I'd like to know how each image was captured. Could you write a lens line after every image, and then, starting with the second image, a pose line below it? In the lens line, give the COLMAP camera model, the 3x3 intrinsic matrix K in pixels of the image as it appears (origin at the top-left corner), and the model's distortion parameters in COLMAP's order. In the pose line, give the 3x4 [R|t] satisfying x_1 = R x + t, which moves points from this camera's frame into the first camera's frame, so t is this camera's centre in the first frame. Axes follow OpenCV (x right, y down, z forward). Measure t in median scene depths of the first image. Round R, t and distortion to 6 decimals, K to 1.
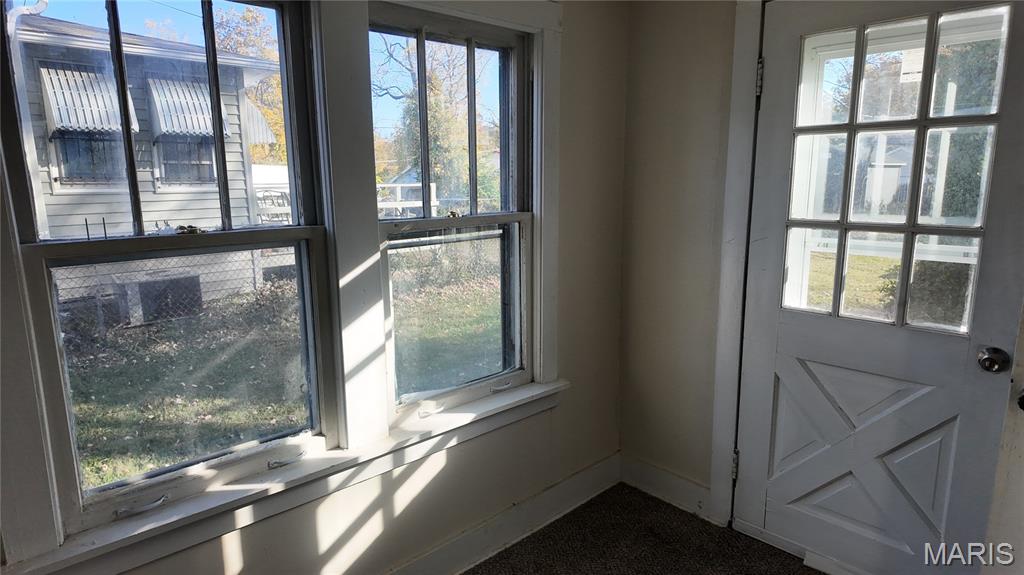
lens RADIAL K [[598.2, 0, 512.0], [0, 598.2, 287.5], [0, 0, 1]] dist [0.092999, -0.104867]
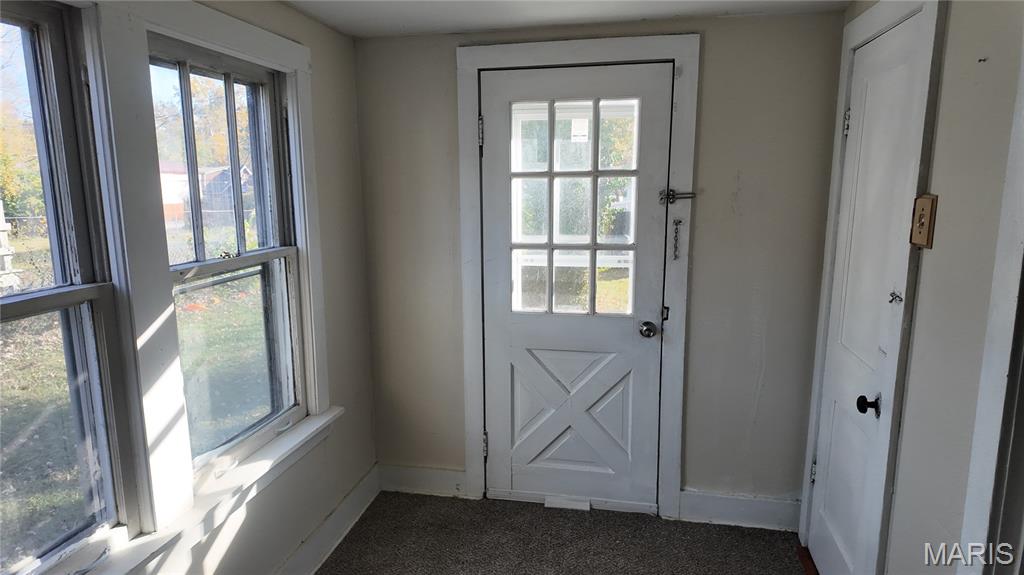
lens RADIAL K [[598.2, 0, 512.0], [0, 598.2, 287.5], [0, 0, 1]] dist [0.092999, -0.104867]
pose [[0.813114, -0.096498, 0.574050, -0.285519], [0.105974, 0.994223, 0.017022, -0.040205], [-0.572376, 0.046994, 0.818643, -0.034340]]
